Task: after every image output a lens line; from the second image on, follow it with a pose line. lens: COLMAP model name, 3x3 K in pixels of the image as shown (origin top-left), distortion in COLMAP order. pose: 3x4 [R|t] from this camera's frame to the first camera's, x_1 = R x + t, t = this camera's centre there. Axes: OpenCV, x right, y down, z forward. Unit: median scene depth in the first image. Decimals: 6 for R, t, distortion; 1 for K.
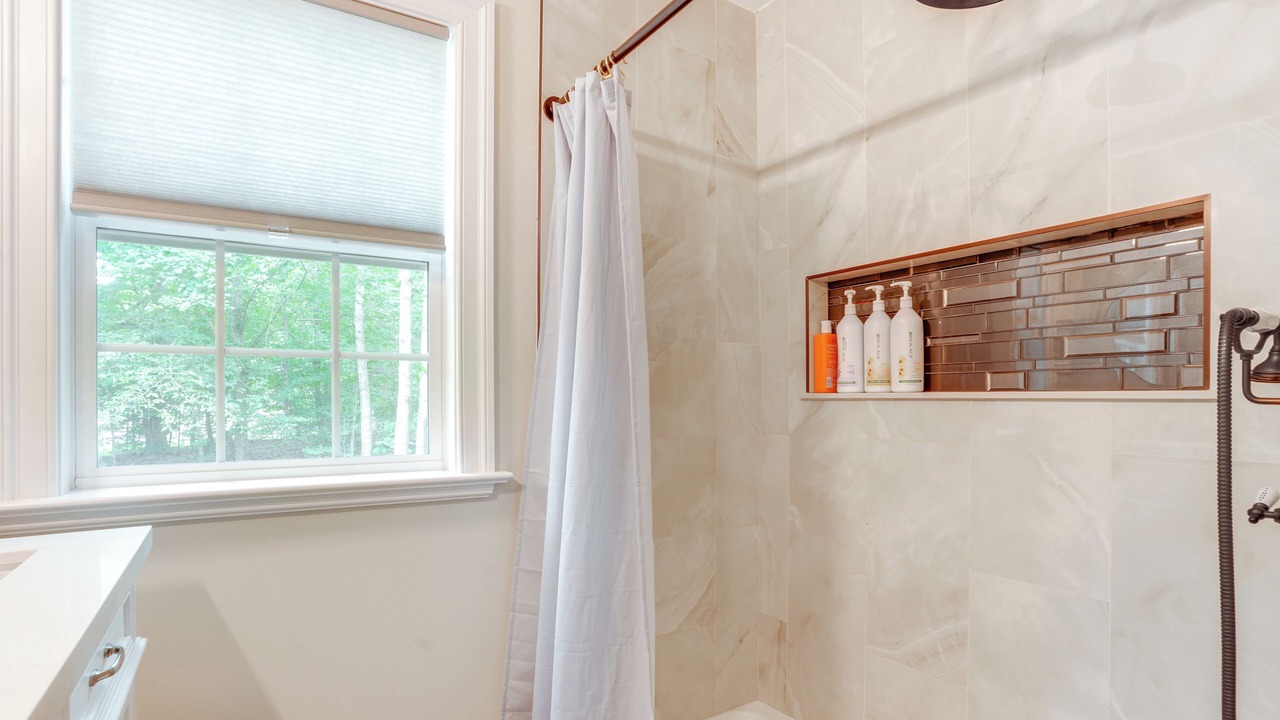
lens RADIAL K [[675.9, 0, 656.4], [0, 675.9, 406.9], [0, 0, 1]] dist [-0.062069, 0.029278]
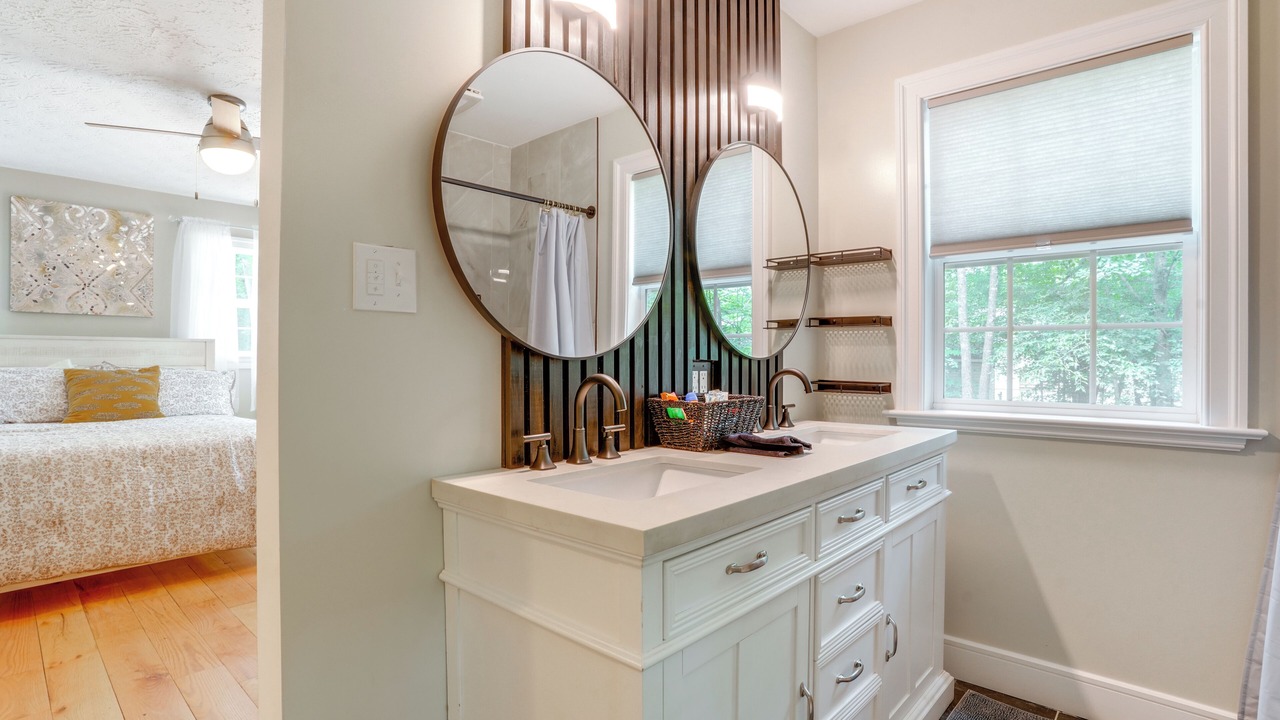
lens RADIAL K [[613.4, 0, 640.0], [0, 613.4, 360.0], [0, 0, 1]] dist [-0.052214, 0.000264]
pose [[0.288817, -0.004375, -0.957374, 0.367439], [-0.010798, 0.999911, -0.007827, 0.005773], [0.957323, 0.012599, 0.288744, -0.192720]]
